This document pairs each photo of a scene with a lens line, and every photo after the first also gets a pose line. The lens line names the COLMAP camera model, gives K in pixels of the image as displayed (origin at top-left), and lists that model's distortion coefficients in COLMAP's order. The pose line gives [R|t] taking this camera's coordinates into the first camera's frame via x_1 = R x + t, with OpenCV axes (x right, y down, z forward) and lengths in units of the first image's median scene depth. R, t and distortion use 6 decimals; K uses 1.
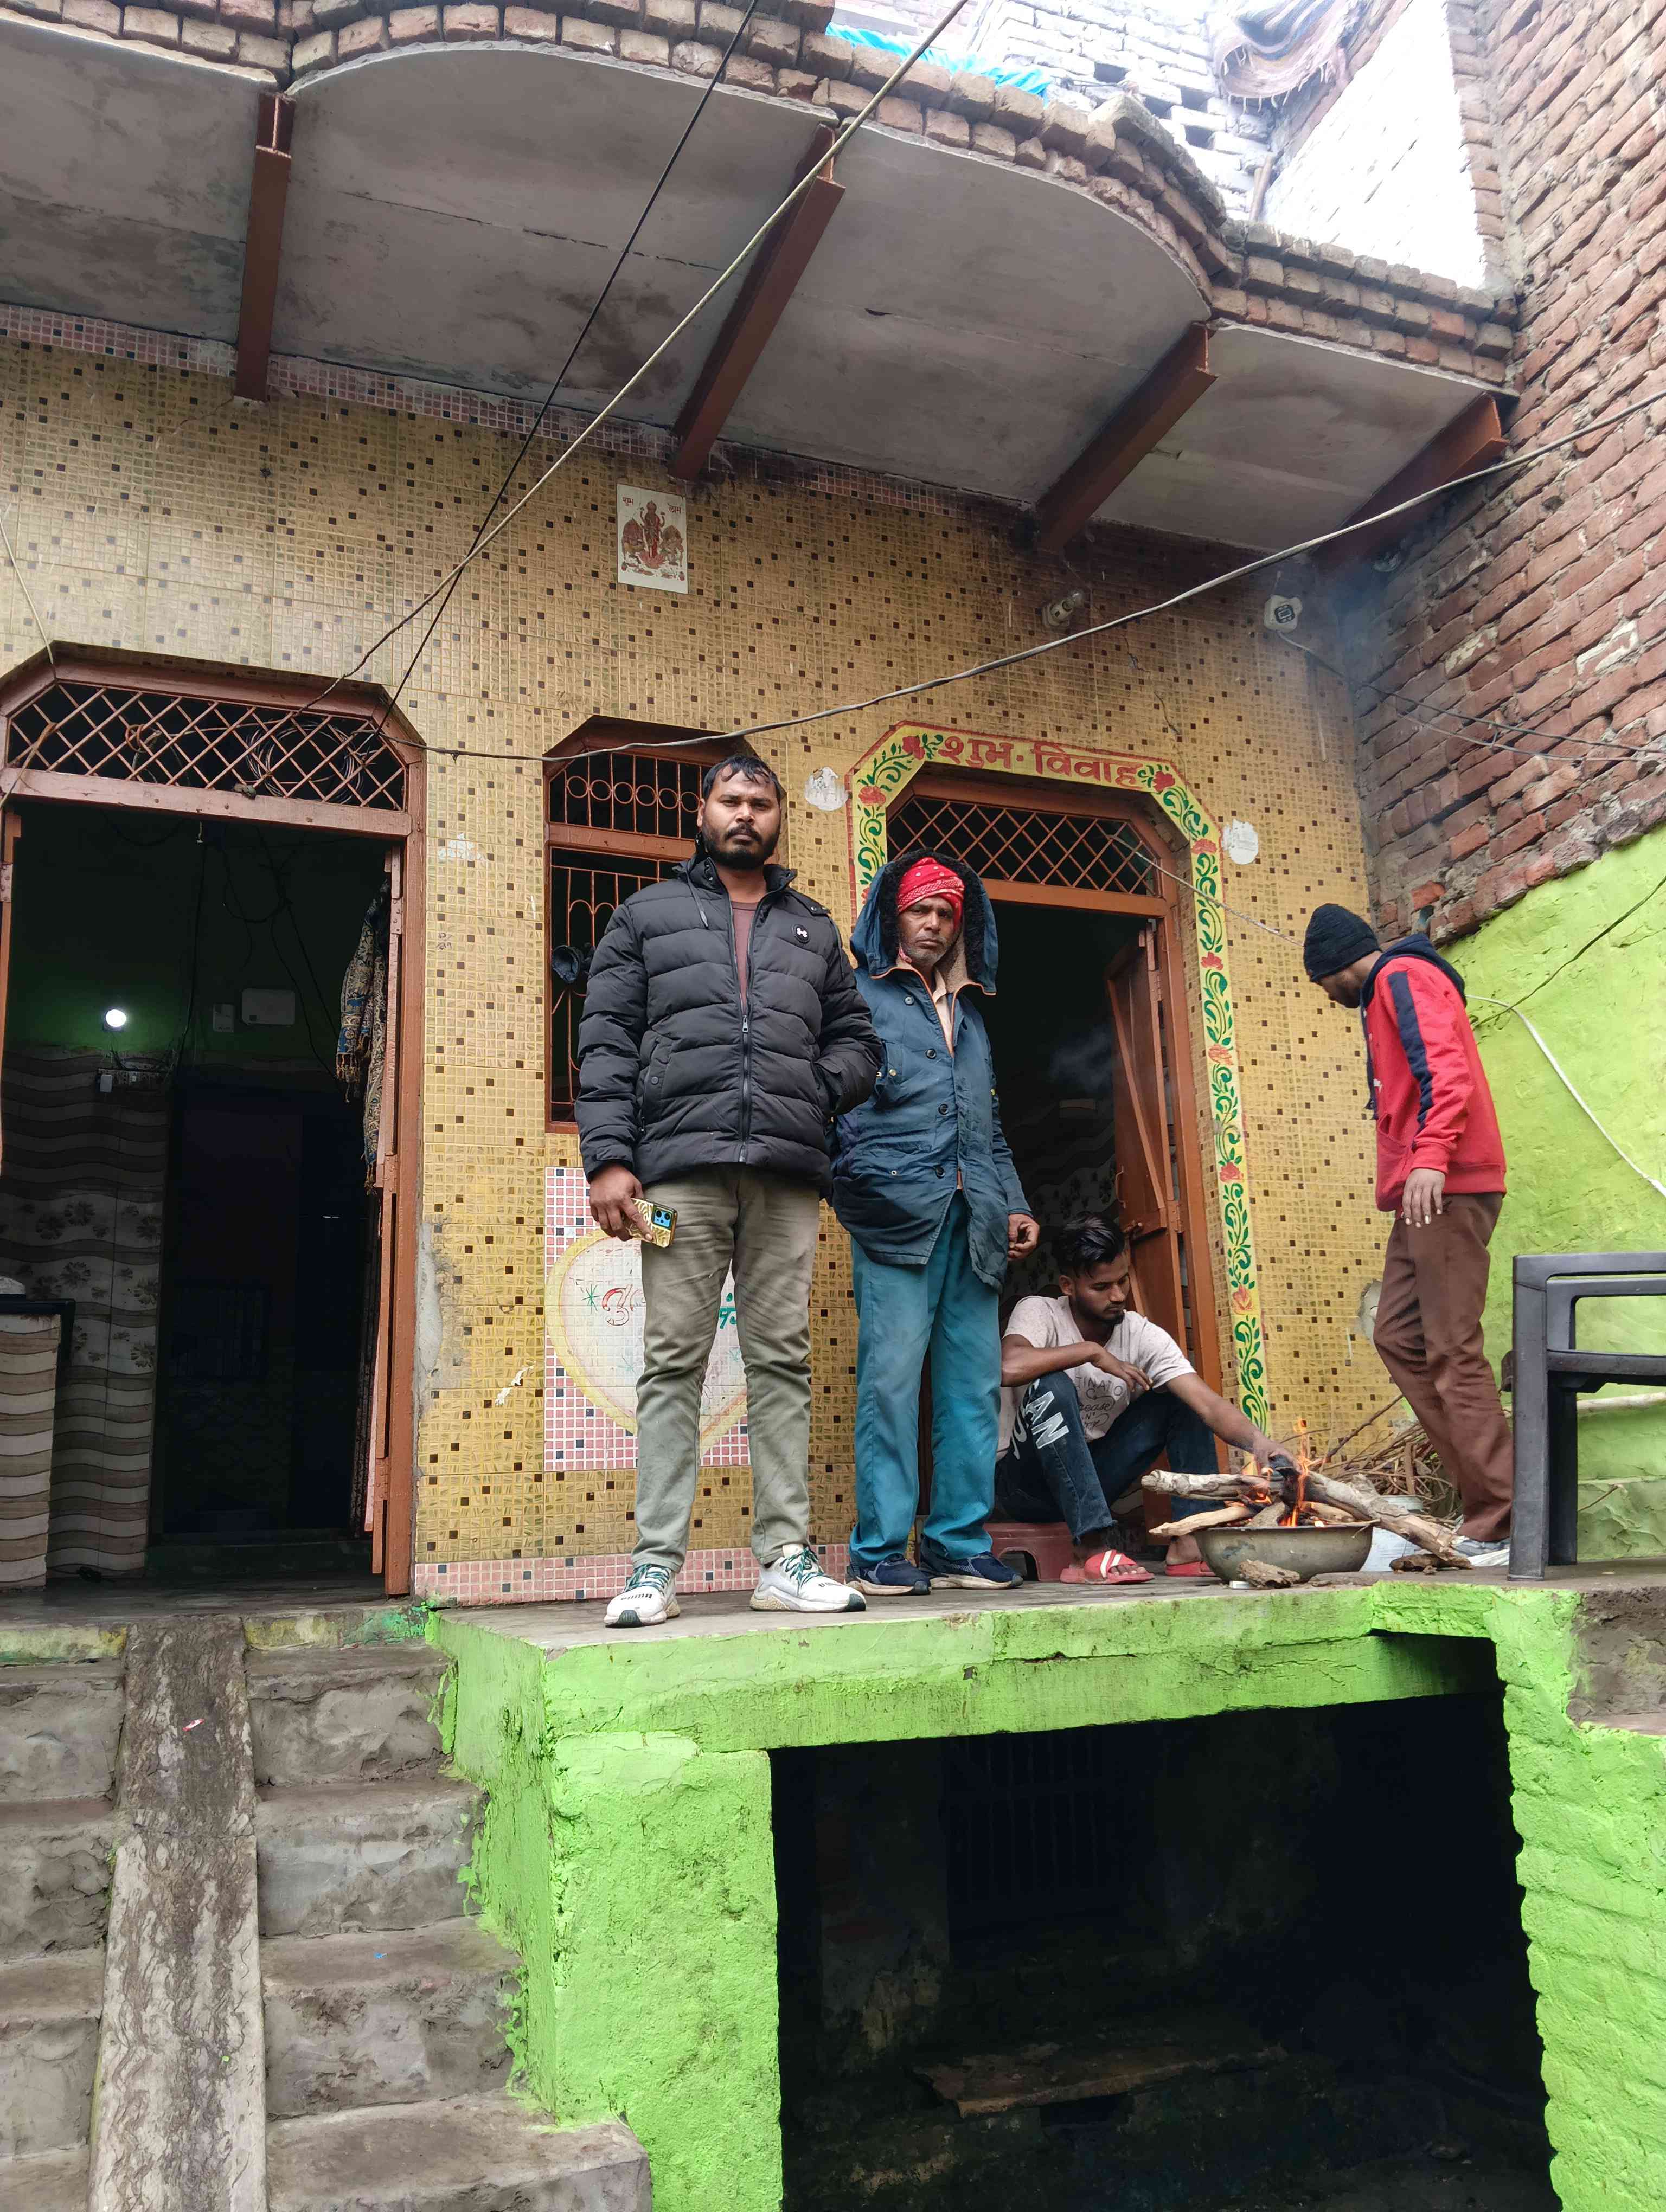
lens RADIAL K [[1791.2, 0, 845.2], [0, 1791.2, 1108.3], [0, 0, 1]] dist [0.093389, -0.220158]
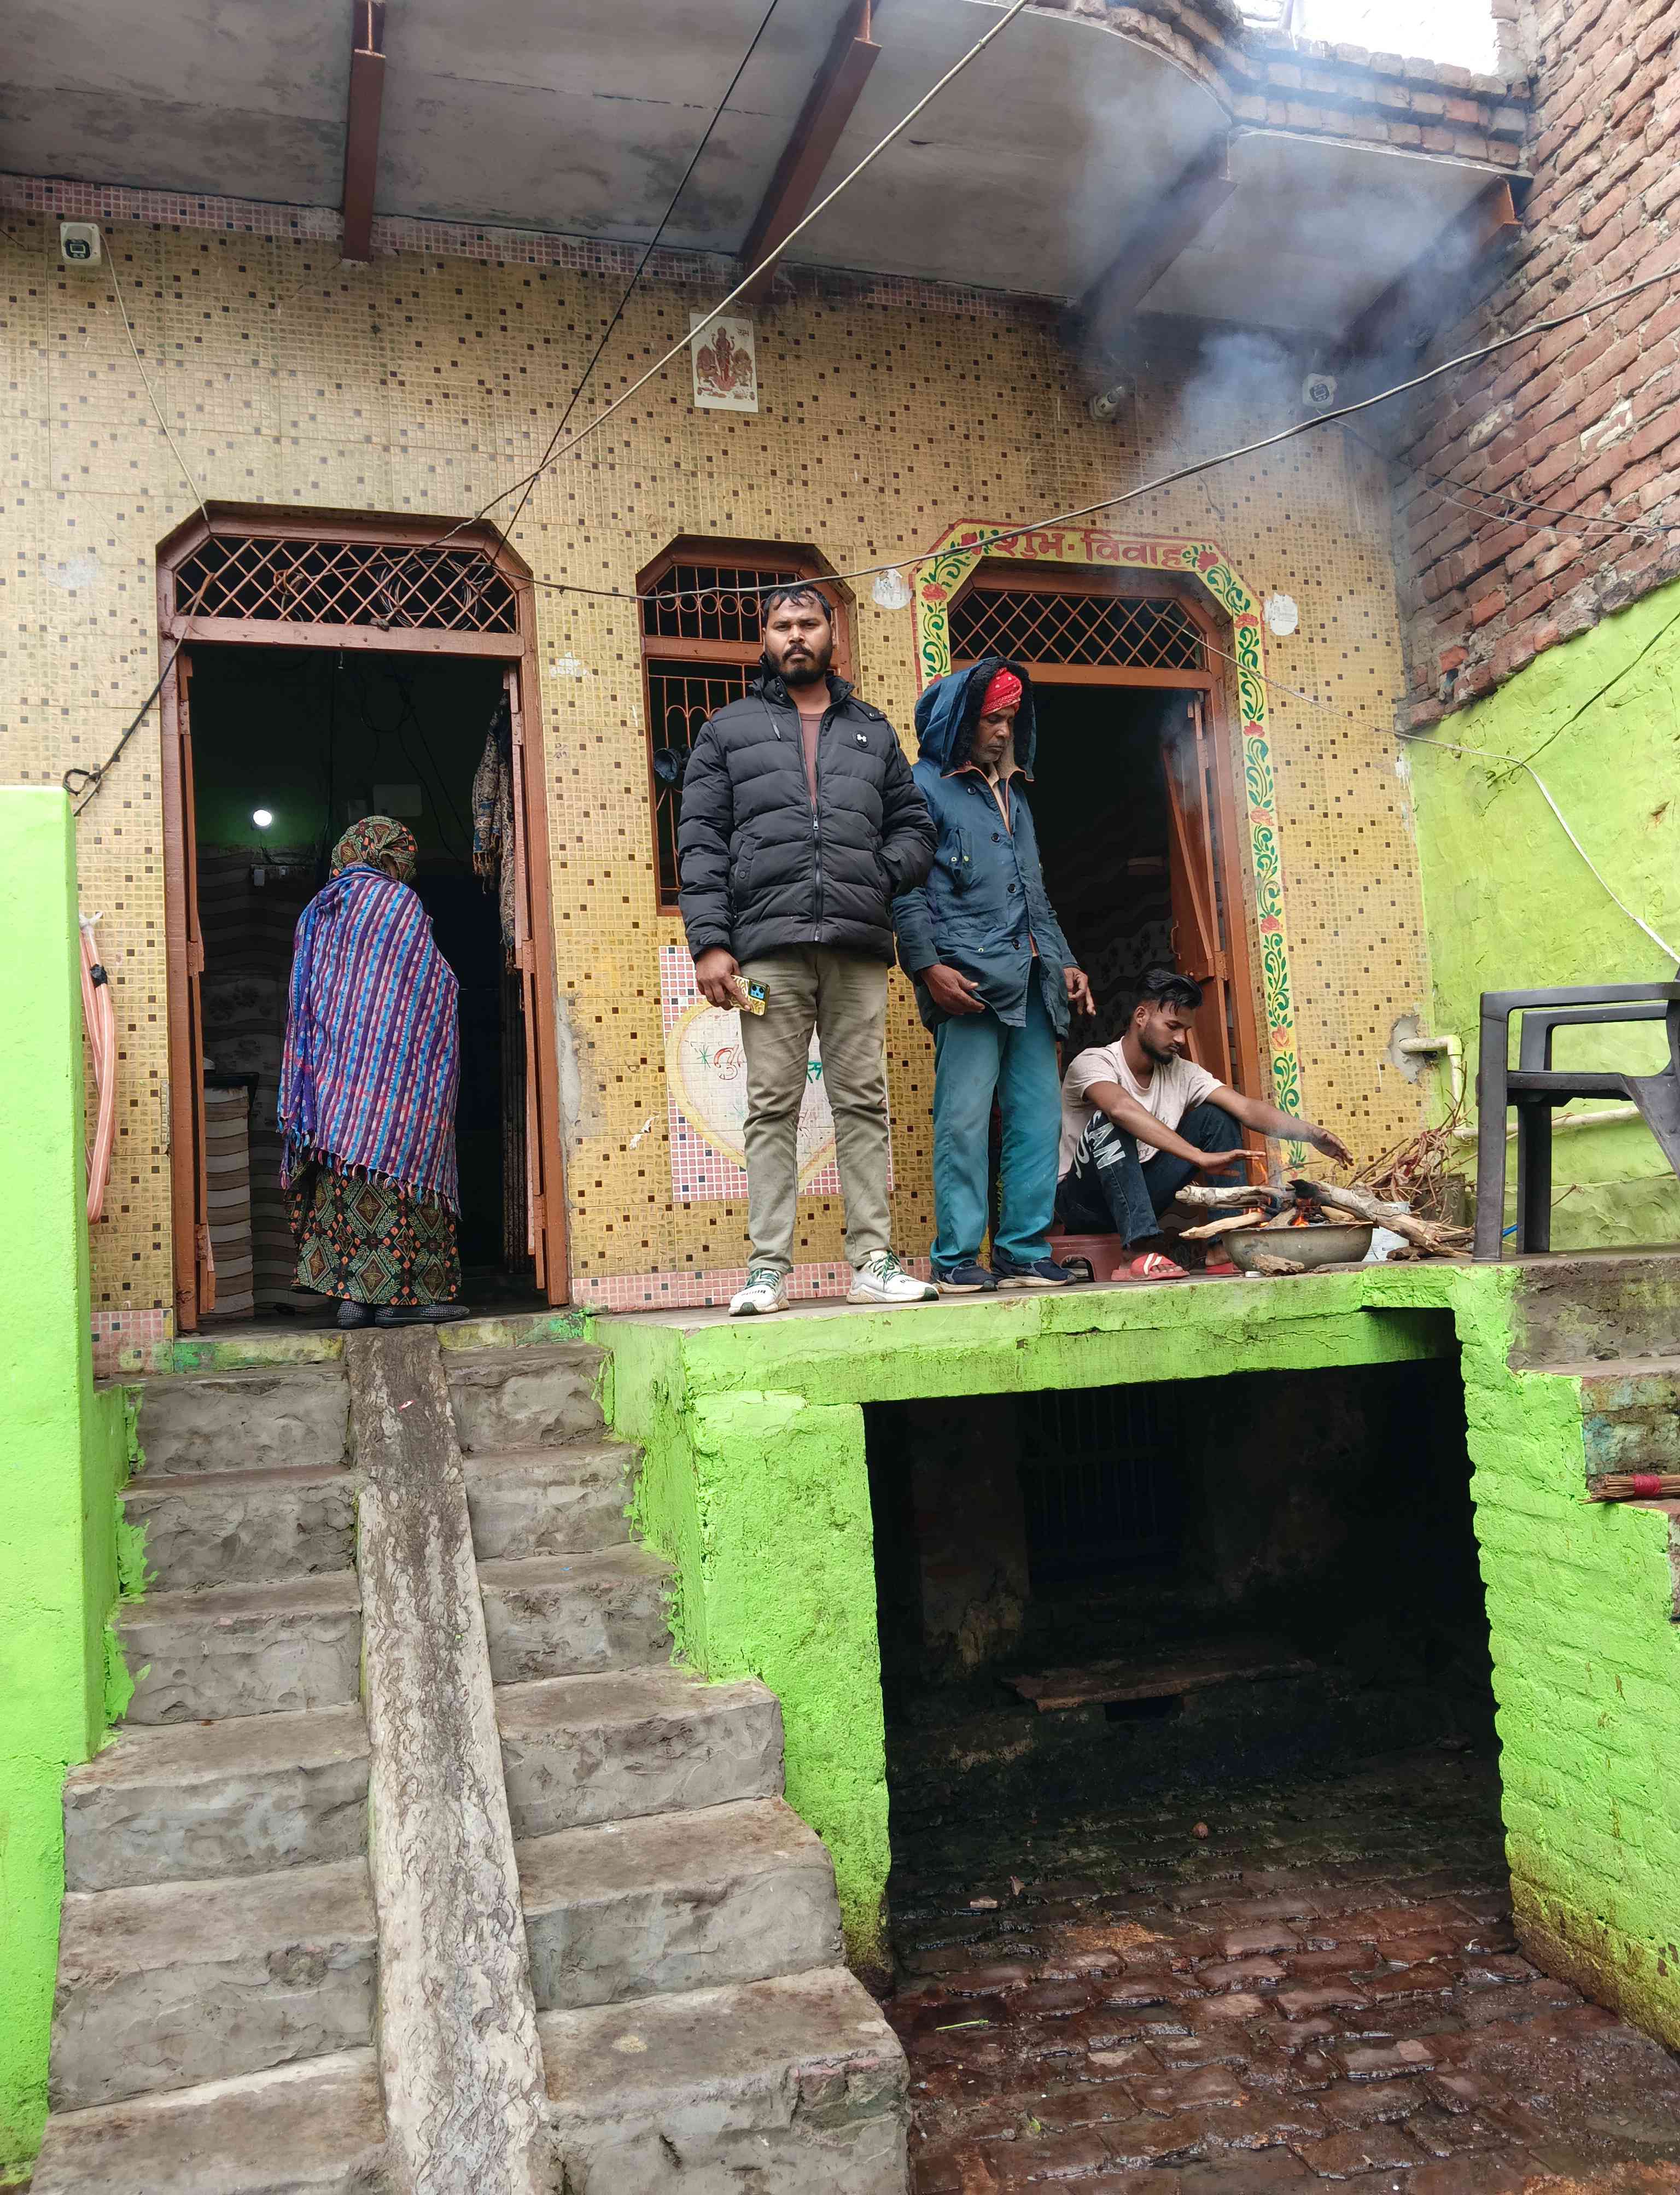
lens RADIAL K [[1820.0, 0, 871.0], [0, 1820.0, 1091.9], [0, 0, 1]] dist [0.086875, -0.159338]
pose [[0.998235, -0.033486, -0.049039, 0.024274], [0.039535, 0.990974, 0.128094, -0.019182], [0.044307, -0.129807, 0.990549, -0.171135]]
